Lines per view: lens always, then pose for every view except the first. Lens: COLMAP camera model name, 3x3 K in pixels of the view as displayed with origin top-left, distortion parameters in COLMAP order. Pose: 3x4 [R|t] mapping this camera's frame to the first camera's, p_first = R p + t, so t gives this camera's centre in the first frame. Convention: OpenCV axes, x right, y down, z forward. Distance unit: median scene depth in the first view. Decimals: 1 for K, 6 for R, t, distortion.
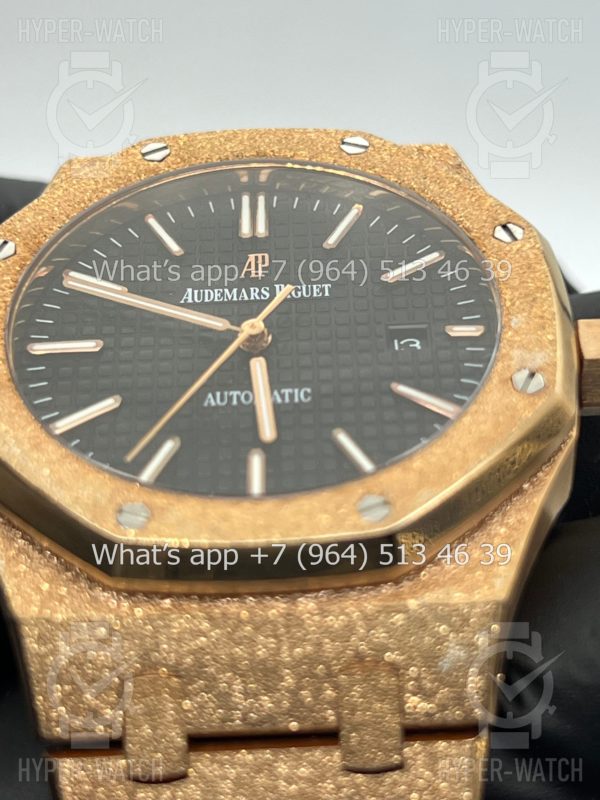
lens RADIAL K [[1858.4, 0, 299.2], [0, 1858.4, 397.9], [0, 0, 1]] dist [0.196832, 0.000000]
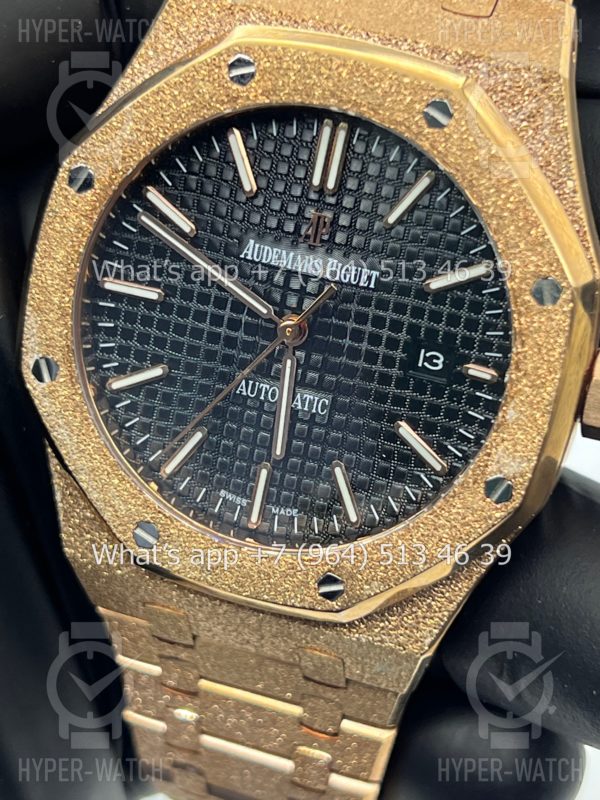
lens RADIAL K [[1858.4, 0, 305.7], [0, 1858.4, 400.4], [0, 0, 1]] dist [0.196832, 0.000000]
pose [[0.951189, 0.255733, -0.172741, 0.177705], [-0.012528, 0.591281, 0.806369, -0.865772], [0.308354, -0.764845, 0.565624, 0.342488]]
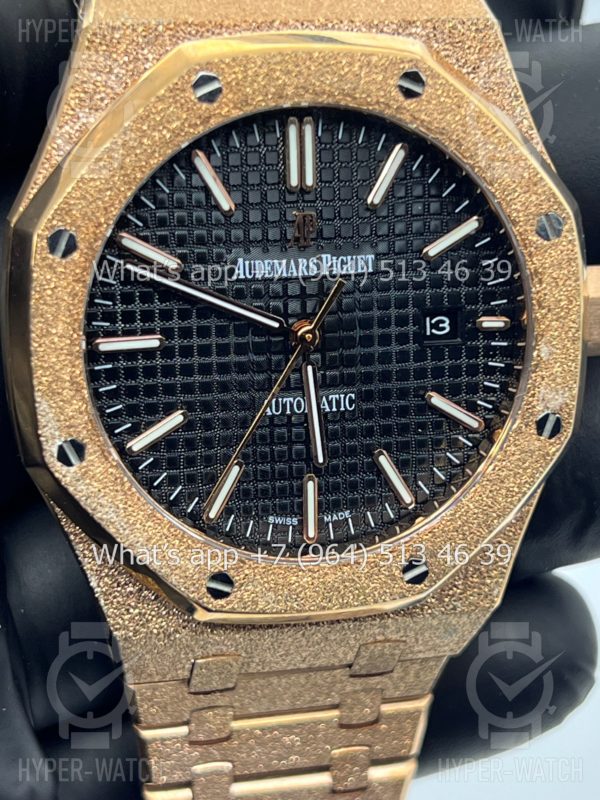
lens RADIAL K [[1858.4, 0, 294.5], [0, 1858.4, 413.8], [0, 0, 1]] dist [0.196832, 0.000000]
pose [[0.968204, -0.043557, 0.246342, -0.288200], [-0.170503, 0.605683, 0.777224, -0.813661], [-0.183059, -0.794513, 0.578998, 0.336035]]
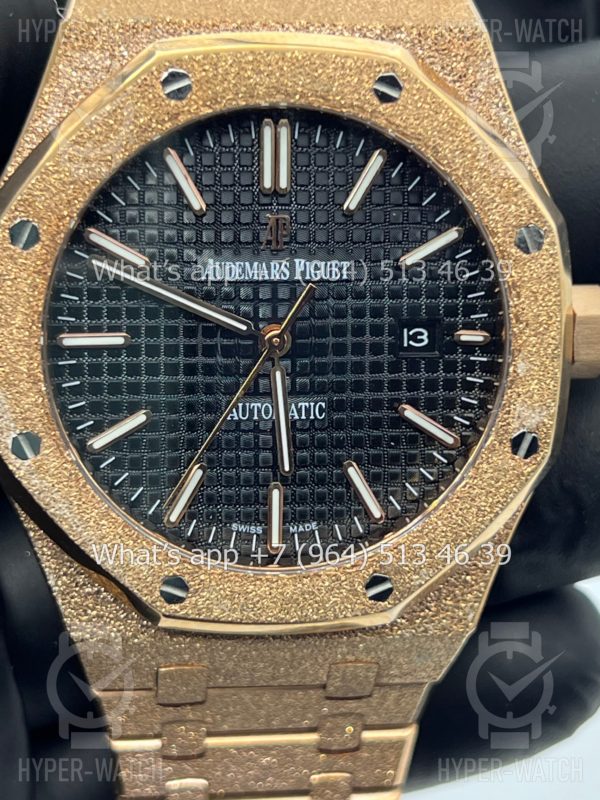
lens RADIAL K [[1858.4, 0, 293.2], [0, 1858.4, 401.6], [0, 0, 1]] dist [0.196832, 0.000000]
pose [[0.990404, 0.010236, 0.137820, -0.154585], [-0.112841, 0.635642, 0.763692, -0.794131], [-0.079787, -0.771916, 0.630698, 0.299418]]
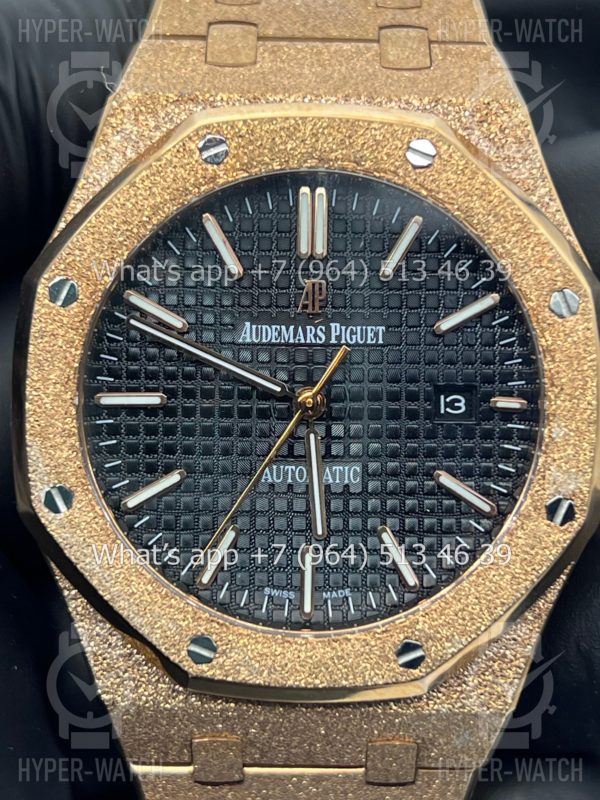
lens RADIAL K [[1858.4, 0, 292.7], [0, 1858.4, 400.6], [0, 0, 1]] dist [0.196832, 0.000000]
pose [[0.998947, 0.036714, 0.027517, -0.061238], [-0.045582, 0.725686, 0.686515, -0.739970], [0.005236, -0.687046, 0.726595, 0.224425]]
